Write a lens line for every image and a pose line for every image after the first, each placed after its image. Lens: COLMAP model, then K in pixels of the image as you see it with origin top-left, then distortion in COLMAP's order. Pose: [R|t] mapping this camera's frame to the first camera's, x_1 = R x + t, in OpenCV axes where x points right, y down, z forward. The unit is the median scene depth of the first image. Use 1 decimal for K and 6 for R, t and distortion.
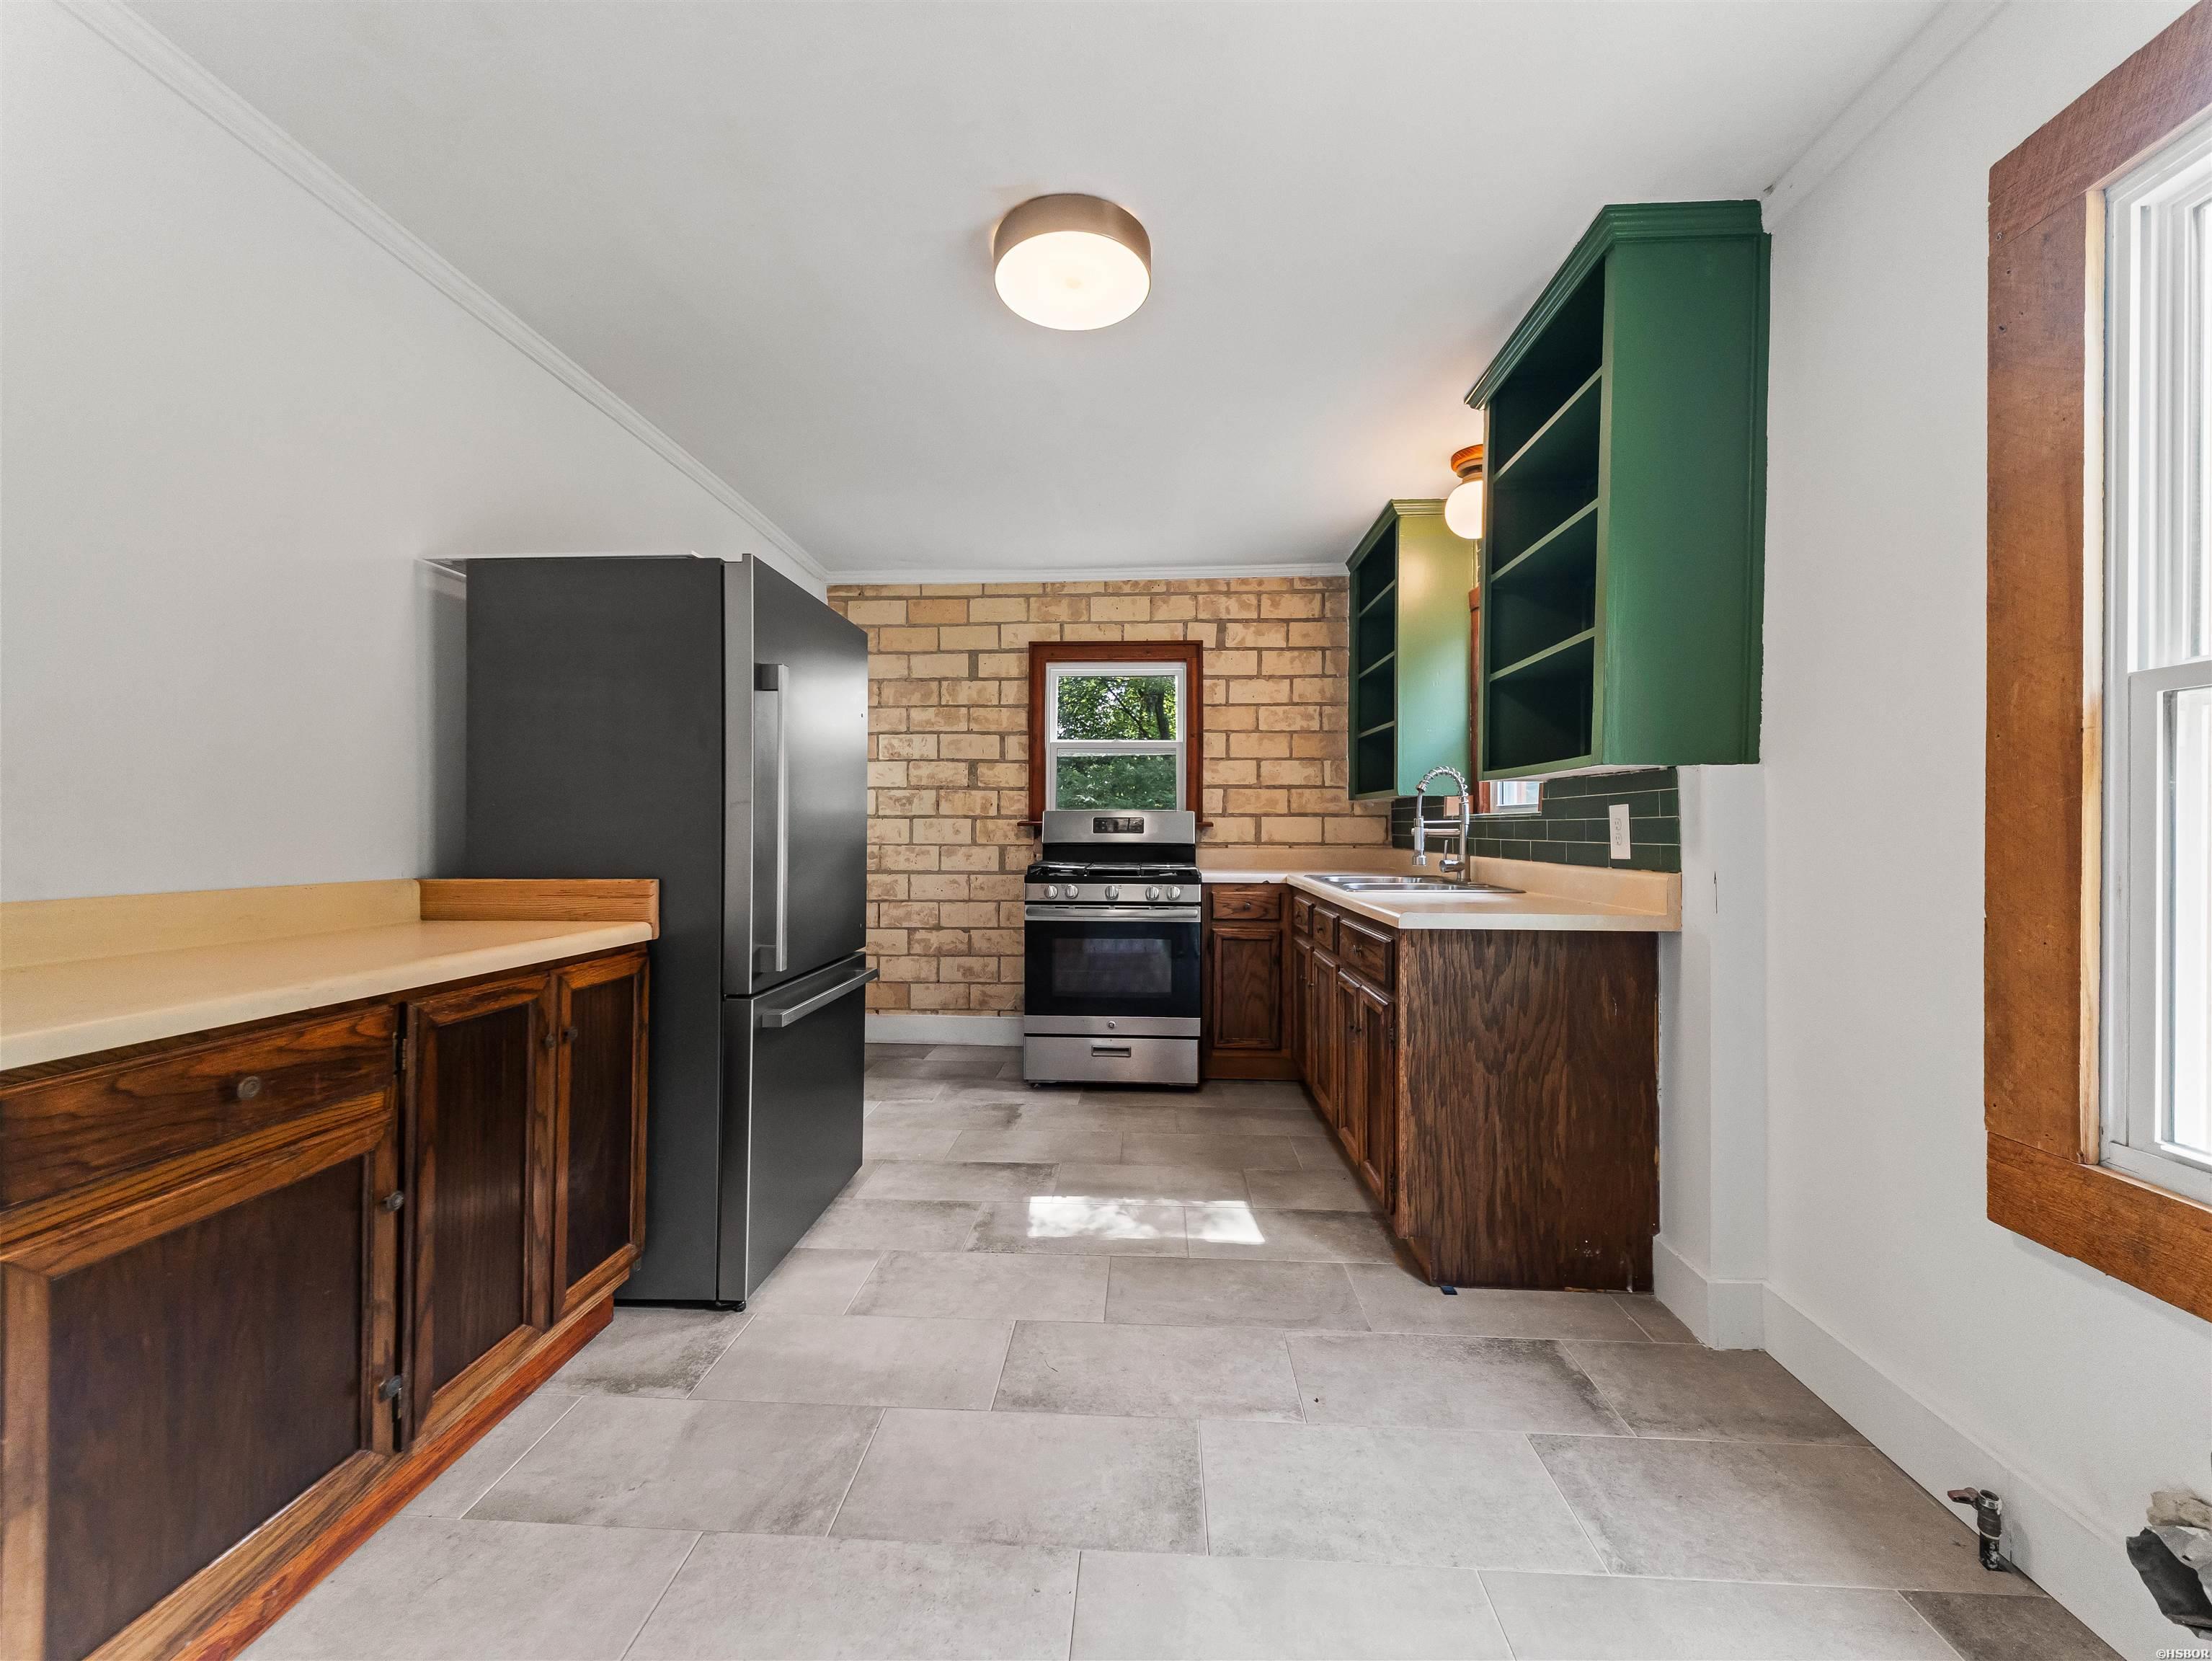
lens RADIAL K [[854.4, 0, 1104.2], [0, 854.4, 824.5], [0, 0, 1]] dist [0.028310, -0.009821]
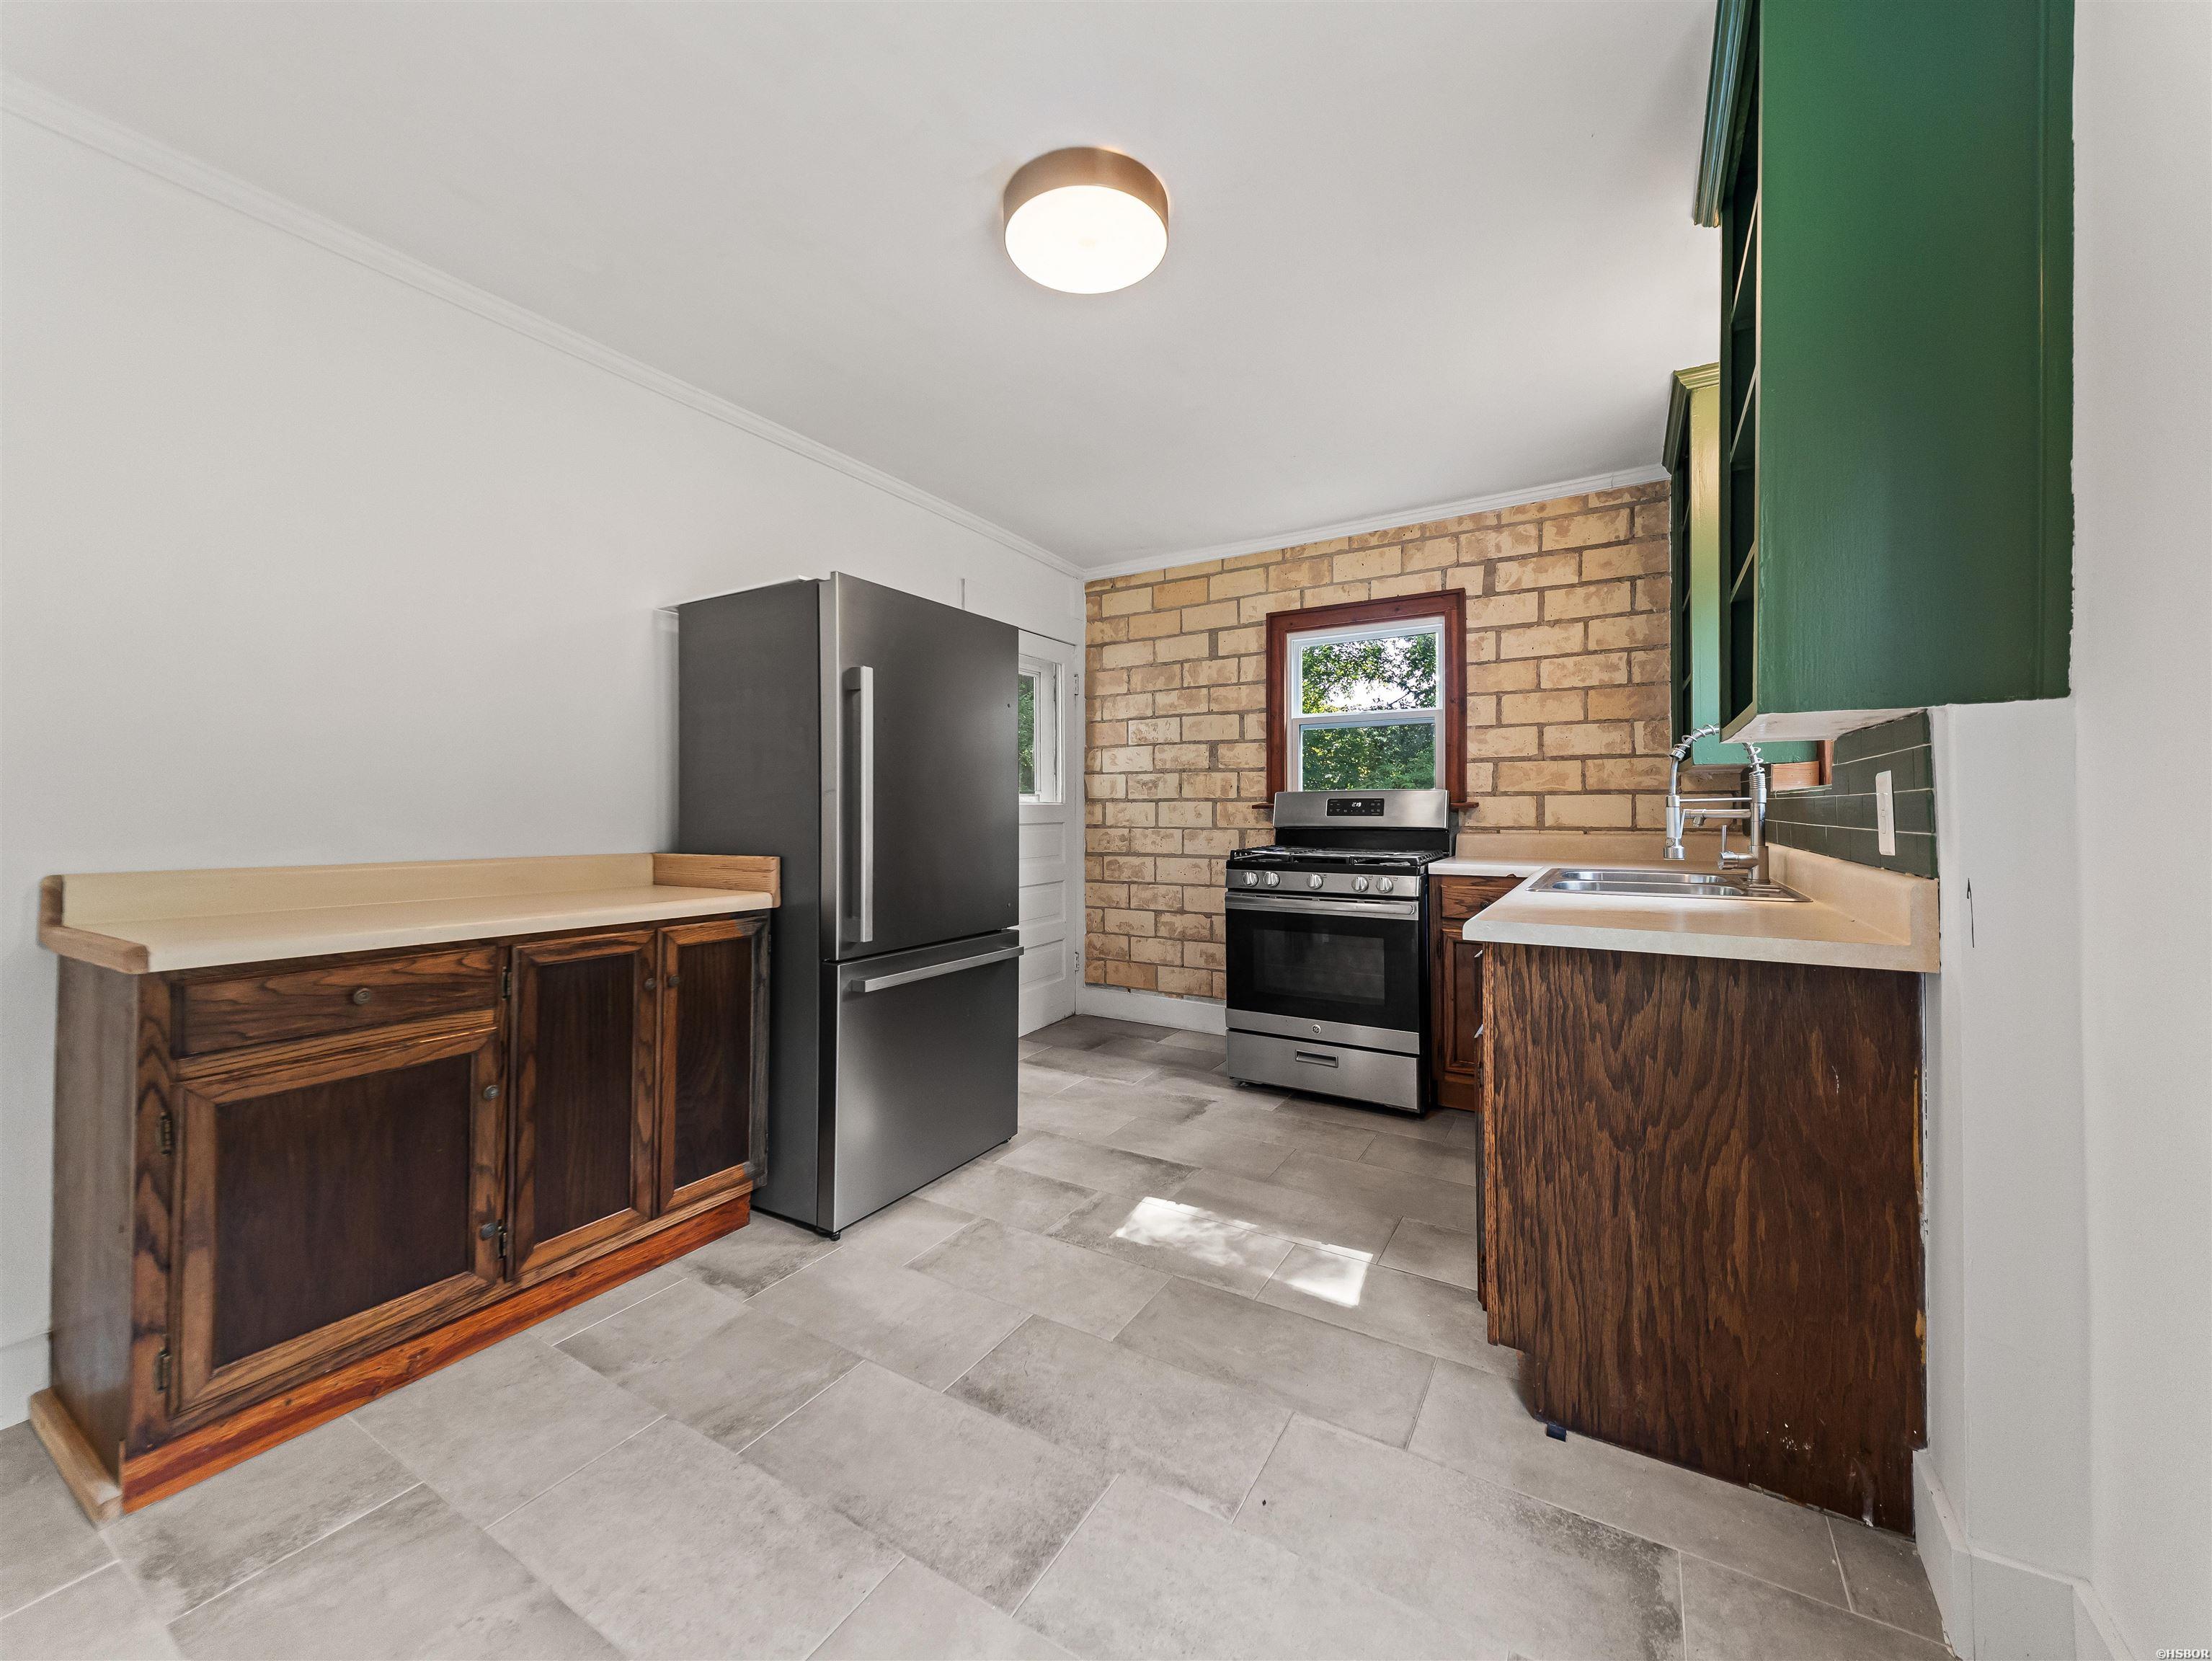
lens RADIAL K [[863.5, 0, 1099.2], [0, 863.5, 803.1], [0, 0, 1]] dist [0.039257, -0.016468]
pose [[0.884092, -0.009970, -0.467206, 0.396946], [0.007914, 0.999948, -0.006363, 0.000720], [0.467245, 0.001928, 0.884126, 0.141726]]
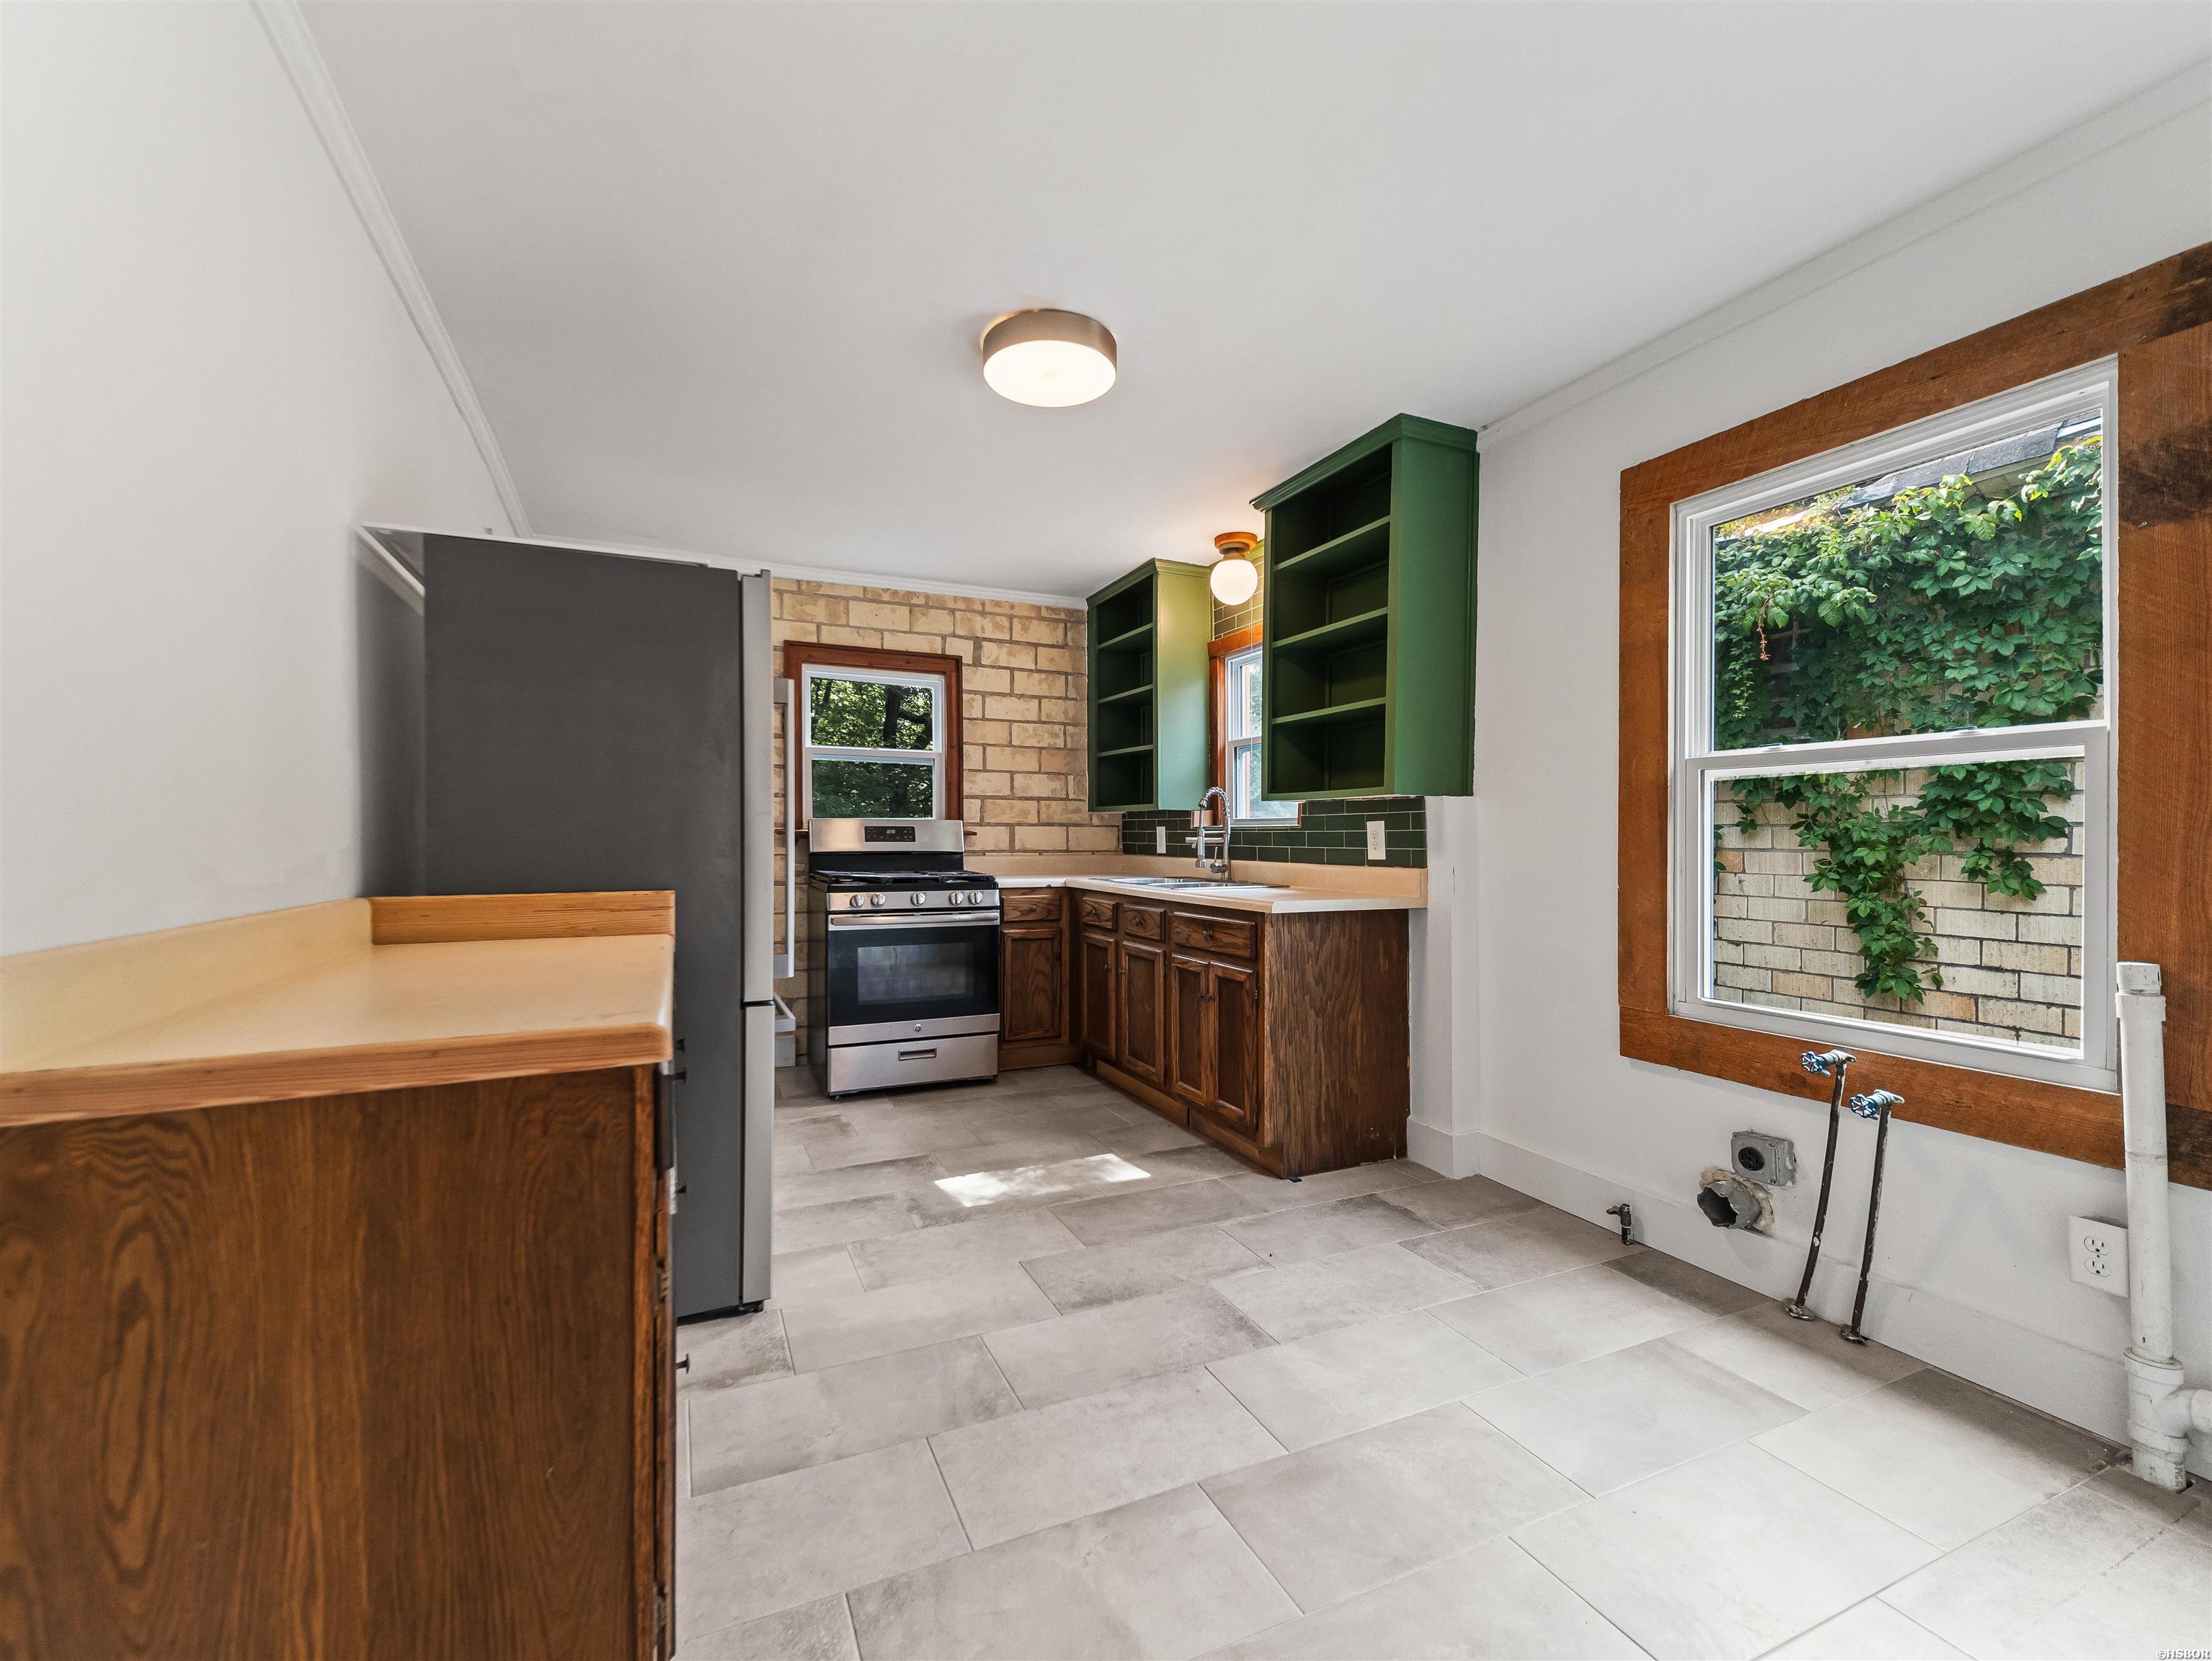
lens RADIAL K [[931.6, 0, 1074.8], [0, 931.6, 832.0], [0, 0, 1]] dist [0.039177, -0.013878]
pose [[0.892392, 0.002534, 0.451253, -0.553625], [-0.002910, 0.999996, 0.000139, -0.004156], [-0.451251, -0.001437, 0.892396, -0.149141]]
